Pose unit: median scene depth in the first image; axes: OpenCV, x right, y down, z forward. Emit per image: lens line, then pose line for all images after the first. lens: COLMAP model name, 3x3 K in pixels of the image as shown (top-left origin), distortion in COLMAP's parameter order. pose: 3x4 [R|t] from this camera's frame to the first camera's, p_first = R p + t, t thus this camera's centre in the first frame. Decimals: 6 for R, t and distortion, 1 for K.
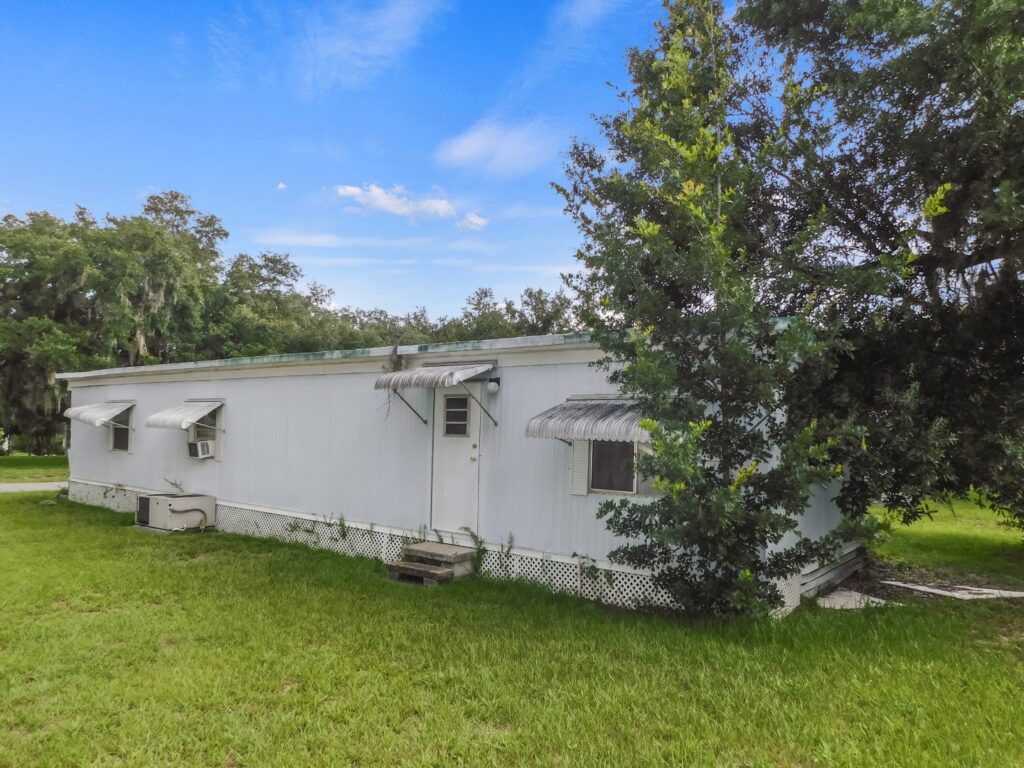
lens RADIAL K [[704.5, 0, 514.5], [0, 704.5, 388.2], [0, 0, 1]] dist [-0.036128, 0.046814]
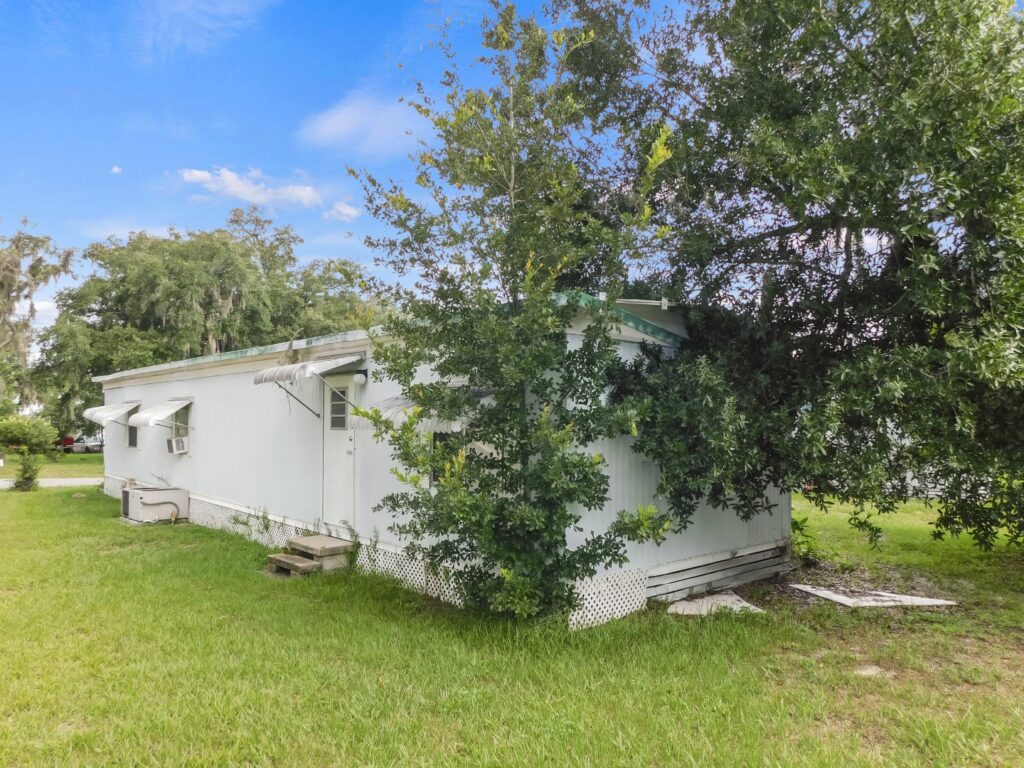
lens RADIAL K [[706.5, 0, 512.0], [0, 706.5, 384.0], [0, 0, 1]] dist [-0.038319, 0.044459]
pose [[0.986445, -0.025253, -0.162139, 0.230420], [0.025762, 0.999668, 0.001036, 0.006790], [0.162059, -0.005199, 0.986767, 0.040471]]
